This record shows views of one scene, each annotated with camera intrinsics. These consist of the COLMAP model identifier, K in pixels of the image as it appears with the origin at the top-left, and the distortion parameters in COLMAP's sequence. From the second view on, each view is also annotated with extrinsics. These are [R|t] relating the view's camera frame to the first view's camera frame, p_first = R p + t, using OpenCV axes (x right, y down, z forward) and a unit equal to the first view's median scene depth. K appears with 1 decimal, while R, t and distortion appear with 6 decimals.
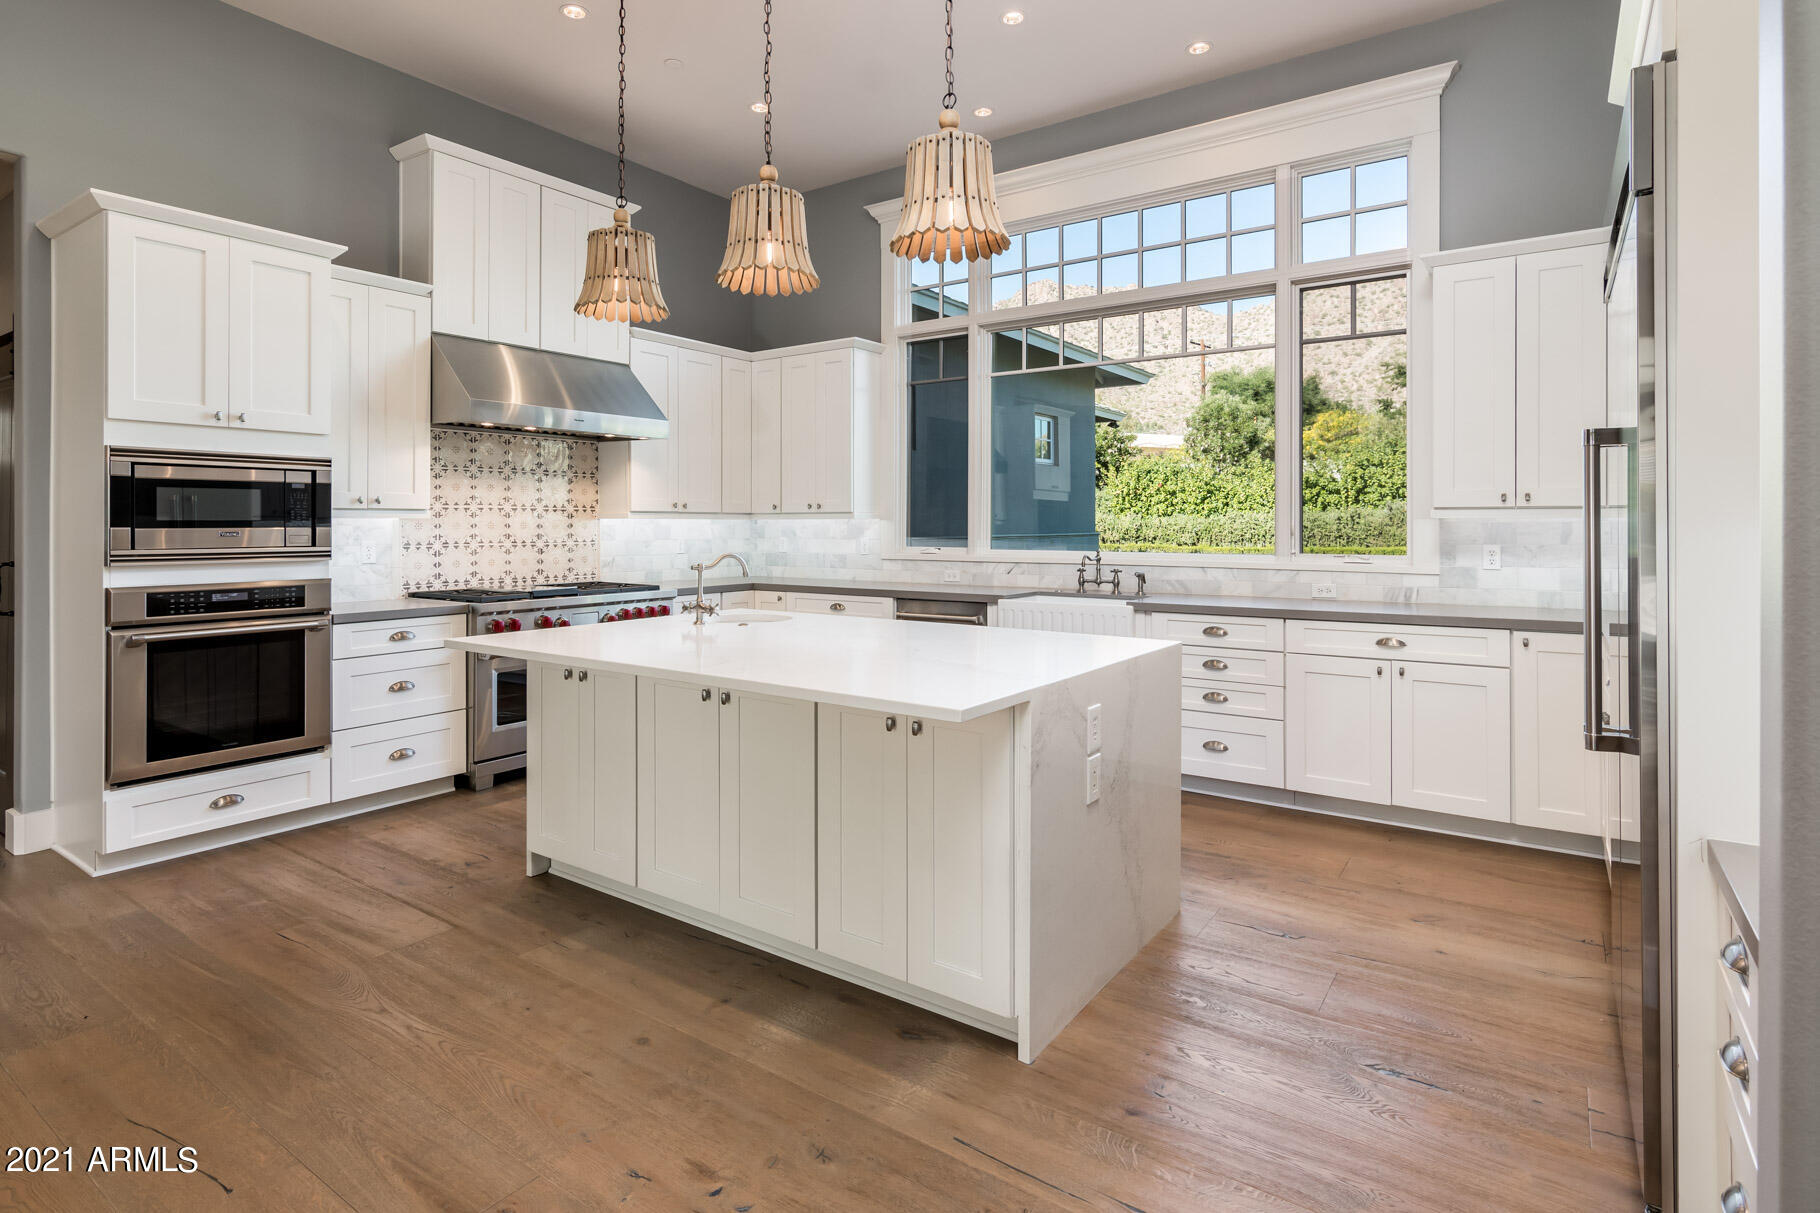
lens RADIAL K [[938.8, 0, 880.0], [0, 938.8, 523.7], [0, 0, 1]] dist [0.002961, 0.000042]
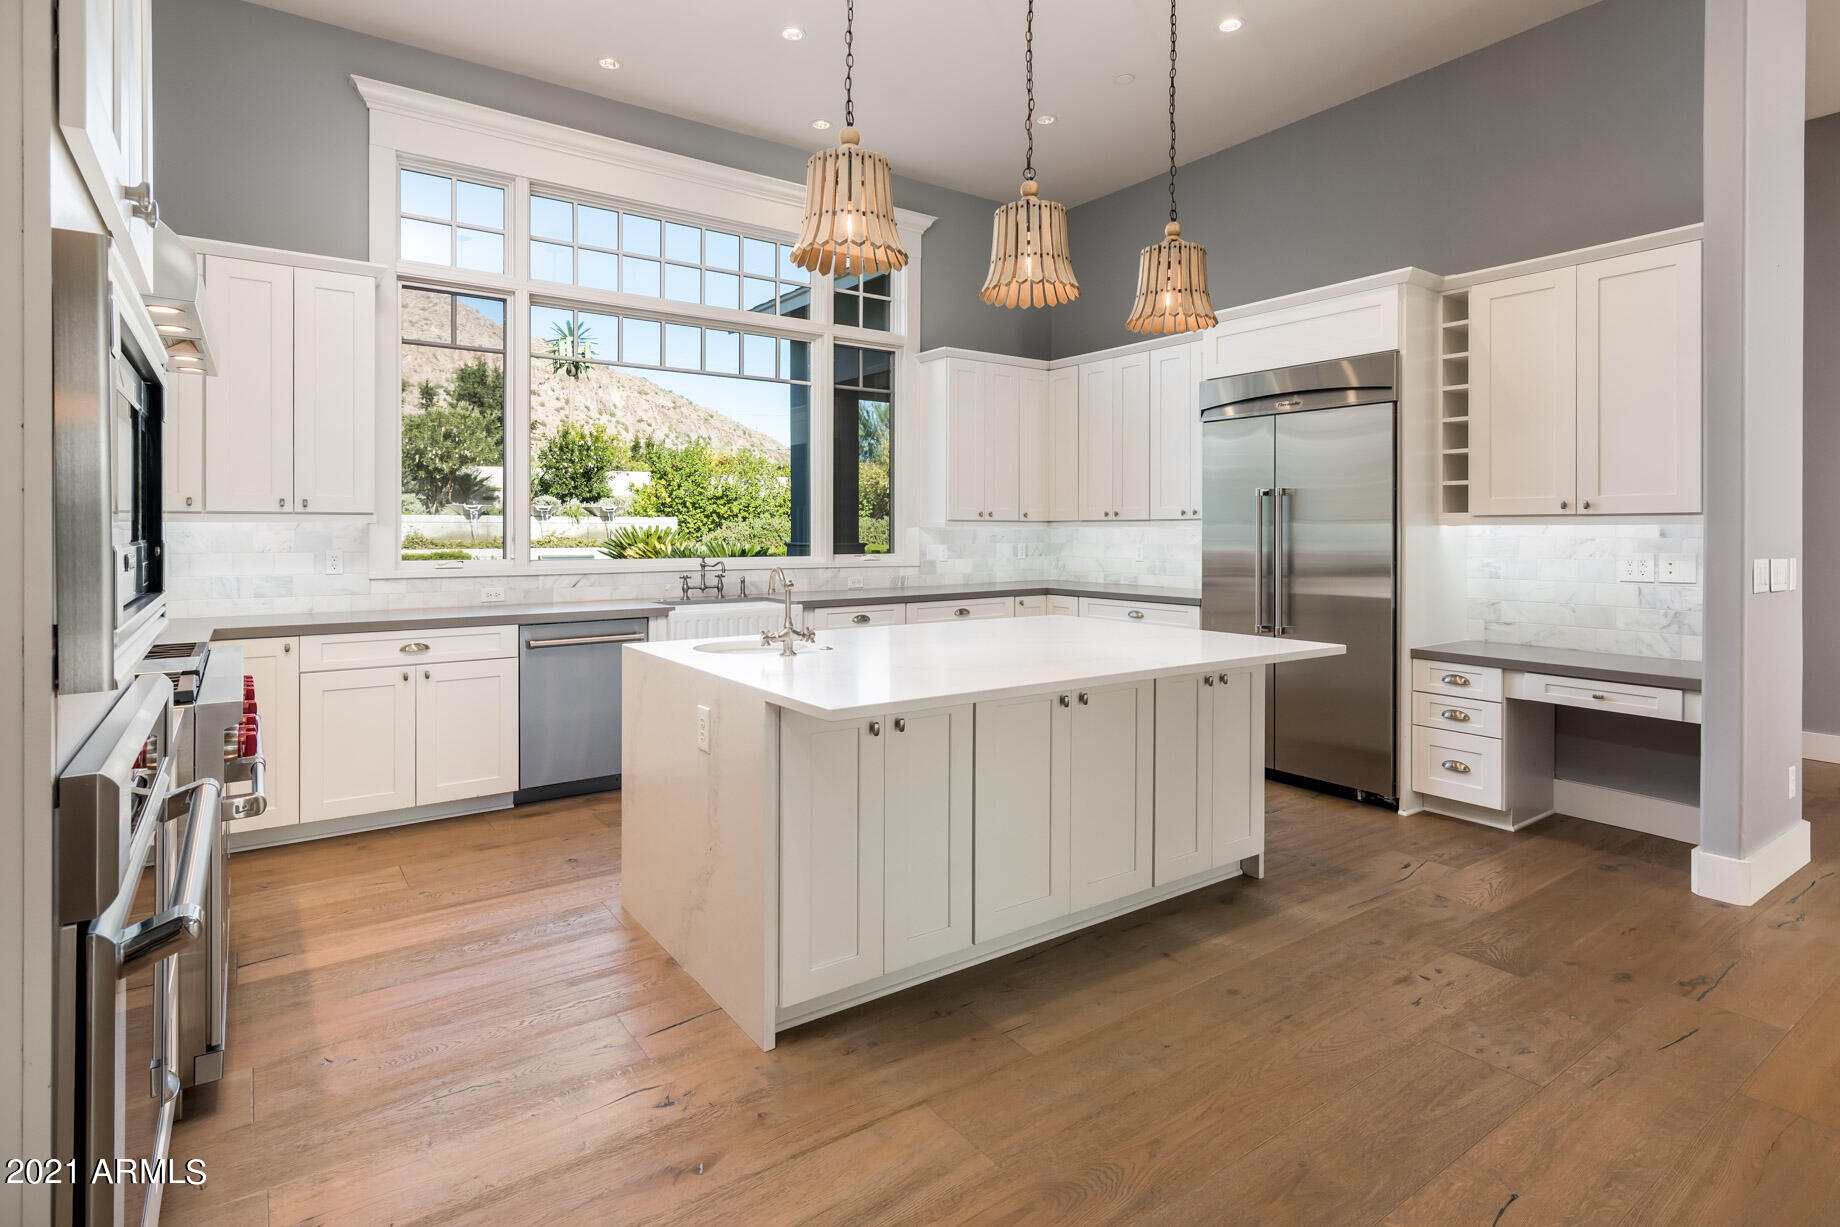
lens RADIAL K [[933.7, 0, 917.1], [0, 933.7, 533.7], [0, 0, 1]] dist [-0.000935, 0.000251]
pose [[0.321512, -0.001905, 0.946904, -0.647060], [-0.001923, 0.999995, 0.002665, 0.000305], [-0.946904, -0.002677, 0.321506, 0.453318]]
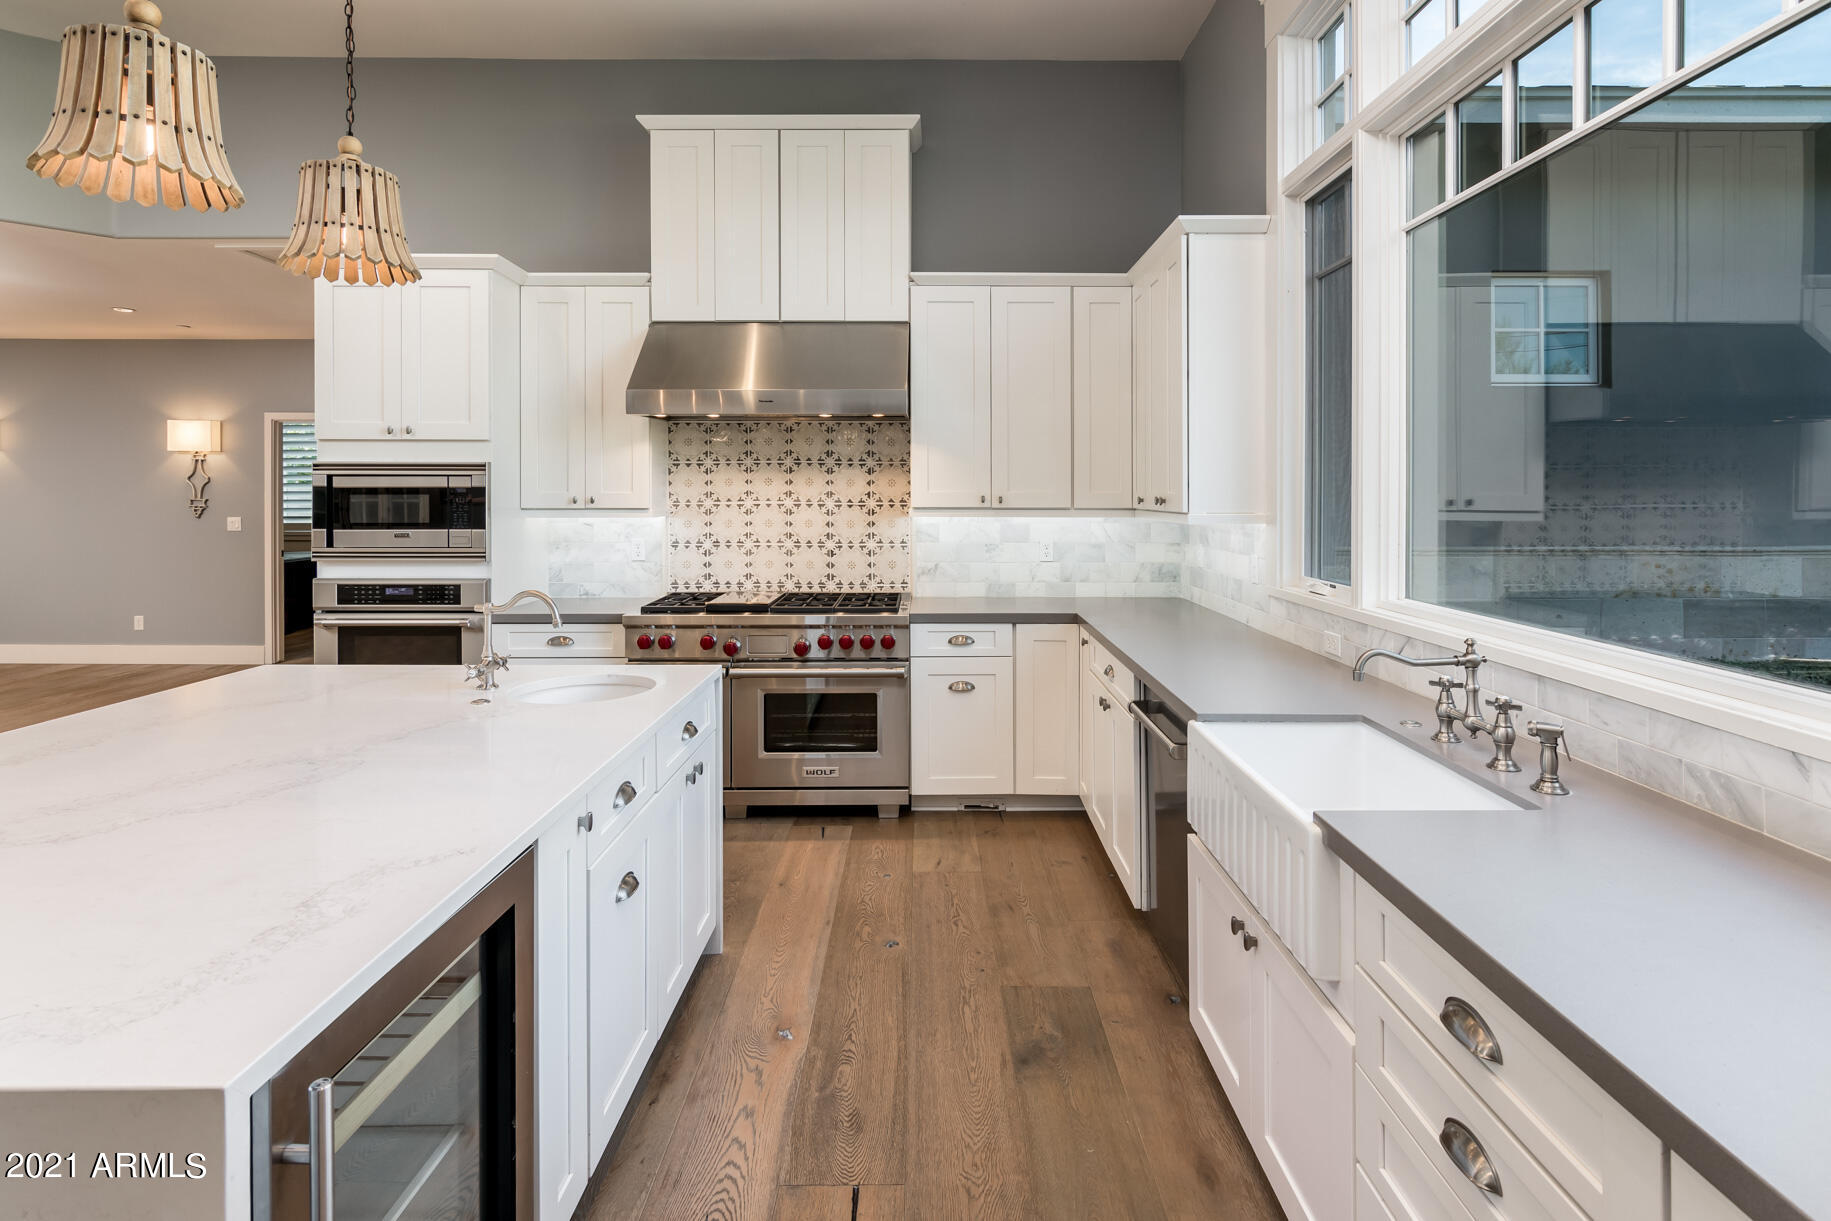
lens RADIAL K [[922.1, 0, 927.8], [0, 922.1, 496.9], [0, 0, 1]] dist [0.000398, -0.000310]
pose [[0.591034, 0.005646, -0.806627, 0.397688], [-0.000873, 0.999979, 0.006360, -0.029831], [0.806646, -0.003055, 0.591026, 0.607643]]
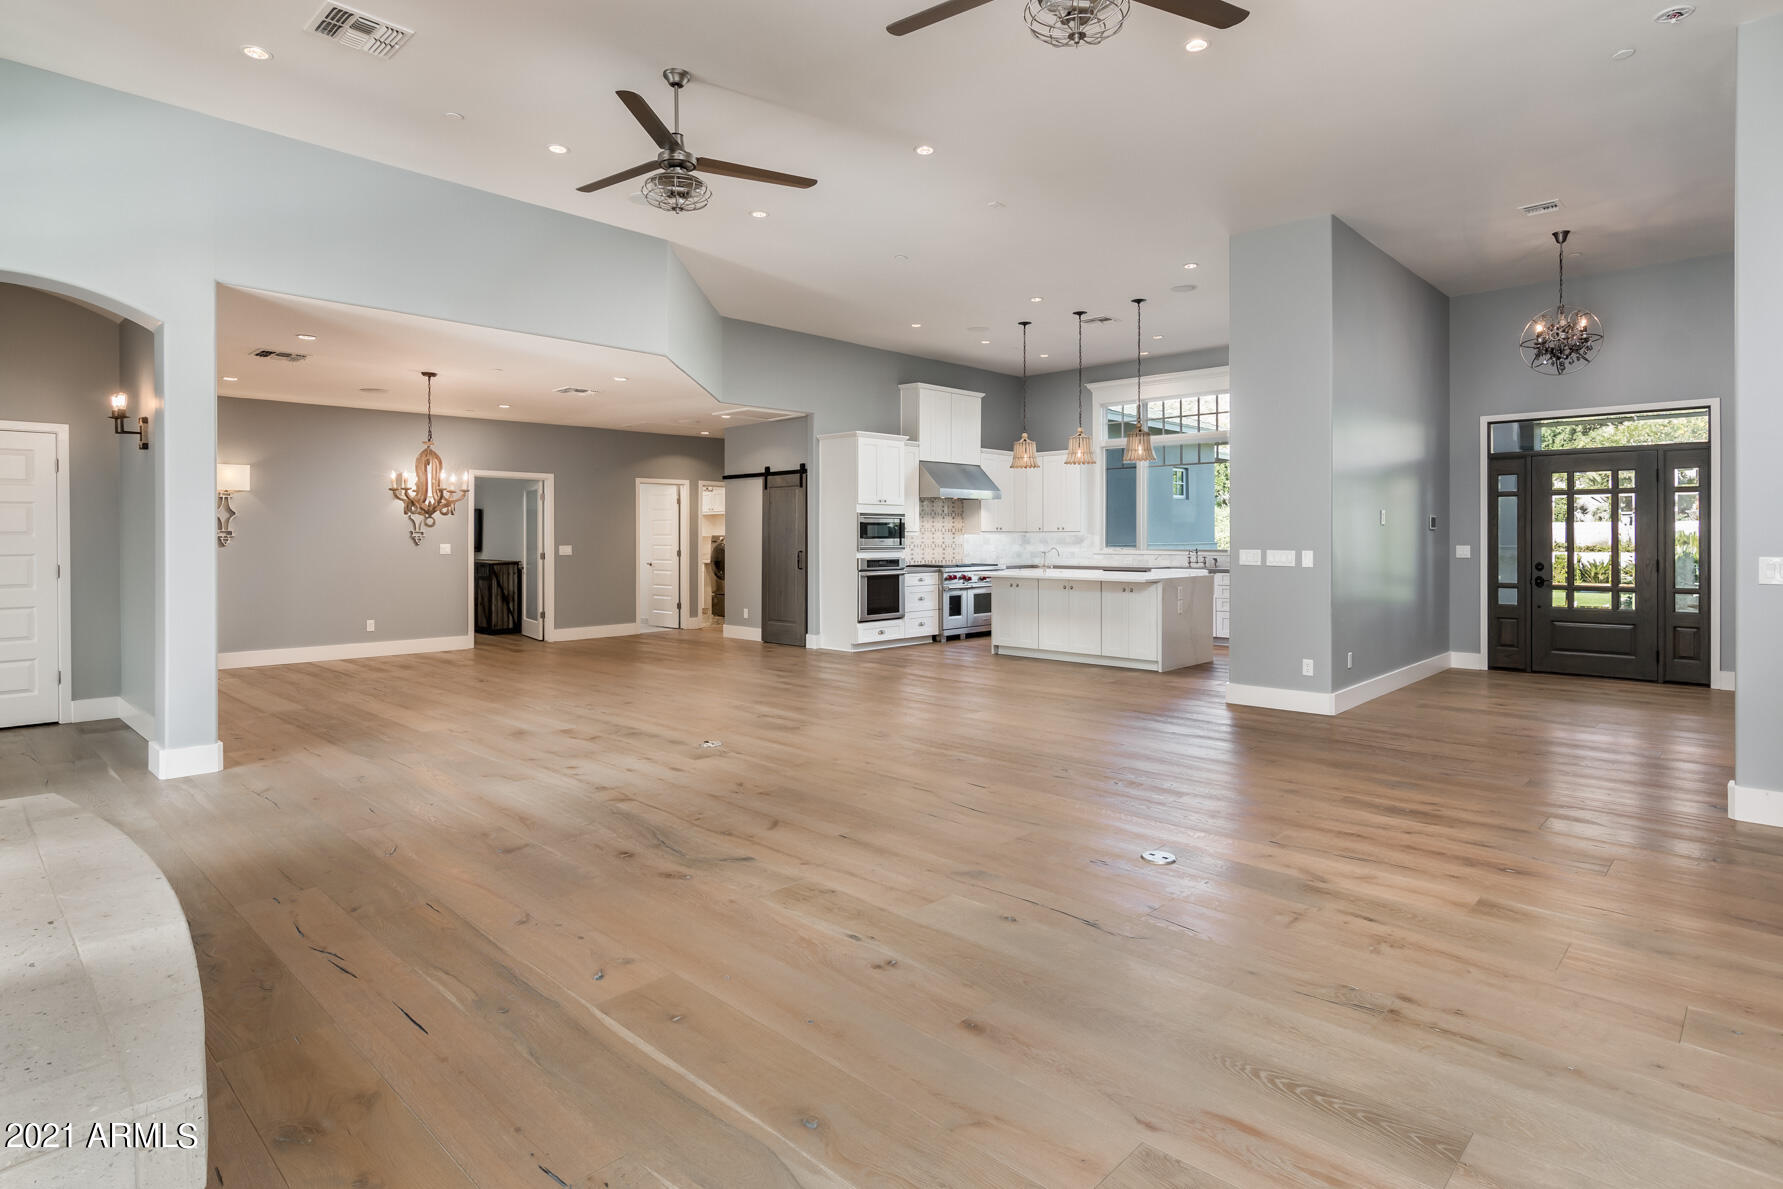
lens RADIAL K [[941.6, 0, 891.5], [0, 941.6, 541.4], [0, 0, 1]] dist [-0.000003, -0.000041]
pose [[0.990492, -0.000820, -0.137569, -0.184691], [0.001575, 0.999984, 0.005378, -0.002269], [0.137563, -0.005544, 0.990478, -1.351488]]
